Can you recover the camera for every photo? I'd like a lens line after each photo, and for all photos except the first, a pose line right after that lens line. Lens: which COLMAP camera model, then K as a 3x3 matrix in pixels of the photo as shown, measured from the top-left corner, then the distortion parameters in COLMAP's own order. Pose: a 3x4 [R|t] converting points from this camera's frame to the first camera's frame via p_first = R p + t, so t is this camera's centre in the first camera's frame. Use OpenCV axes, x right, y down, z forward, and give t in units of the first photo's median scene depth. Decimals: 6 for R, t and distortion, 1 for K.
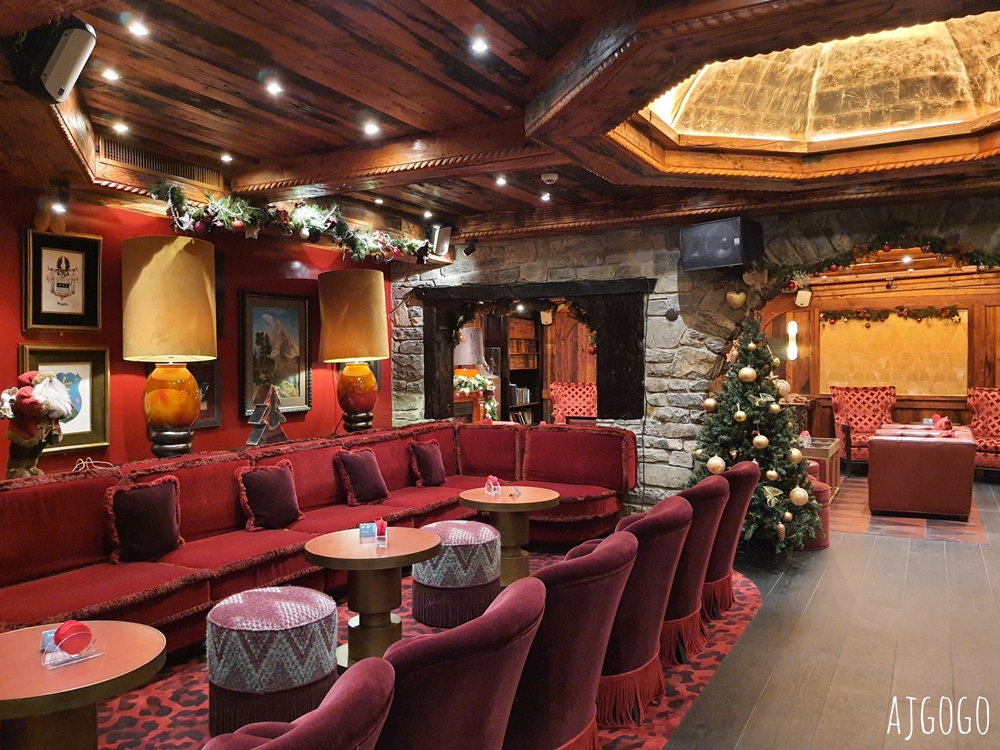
lens RADIAL K [[790.1, 0, 500.0], [0, 790.1, 375.0], [0, 0, 1]] dist [0.103785, -0.181385]
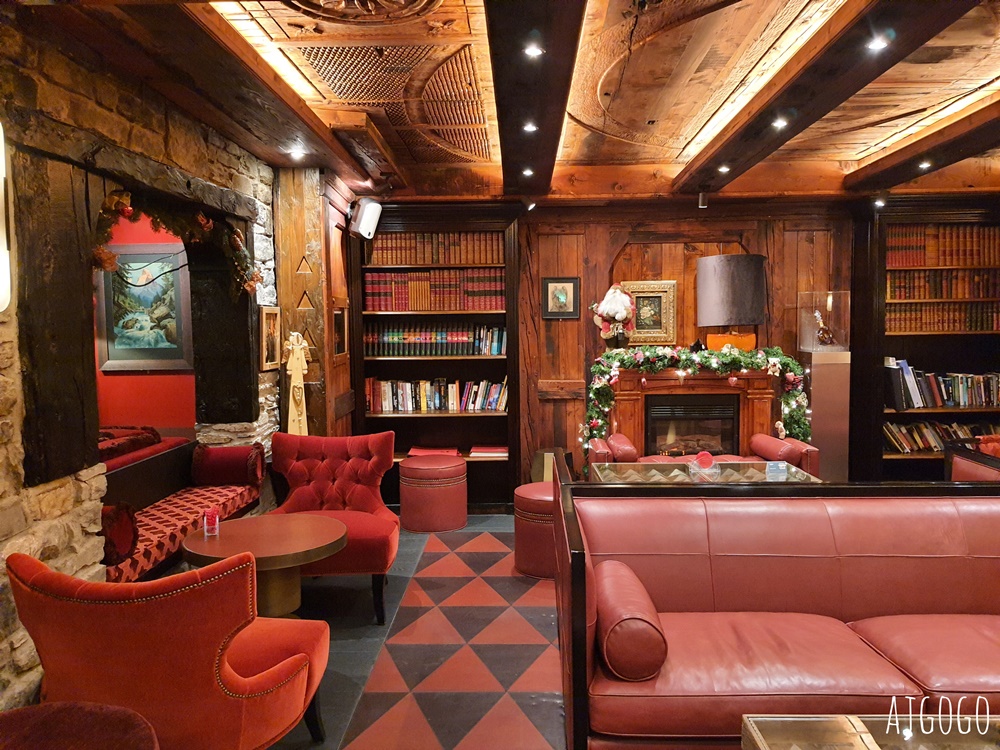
lens RADIAL K [[762.5, 0, 500.0], [0, 762.5, 375.0], [0, 0, 1]] dist [0.084131, -0.156026]
pose [[0.448532, 0.064039, -0.891469, 0.373426], [-0.000595, 0.997451, 0.071353, -0.018783], [0.893766, -0.031474, 0.447427, 0.650899]]
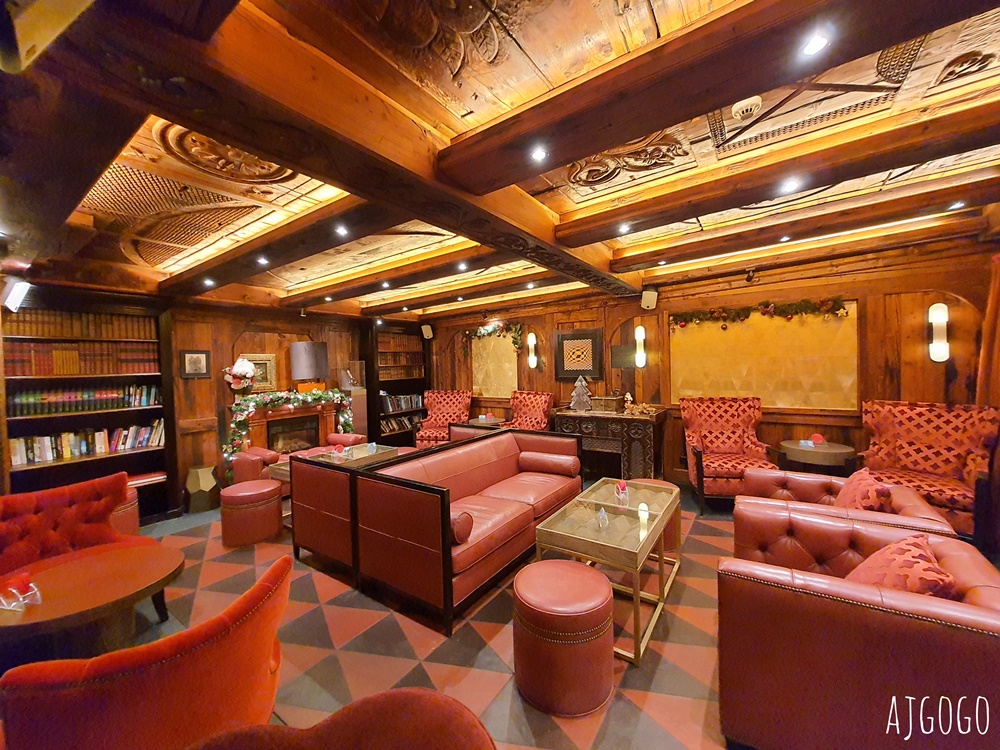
lens RADIAL K [[385.1, 0, 494.1], [0, 385.1, 372.7], [0, 0, 1]] dist [-0.000152, -0.000375]
pose [[0.992129, -0.022231, -0.123227, 0.264647], [0.023473, 0.999687, 0.008634, -0.021814], [0.122997, -0.011458, 0.992341, 0.560242]]
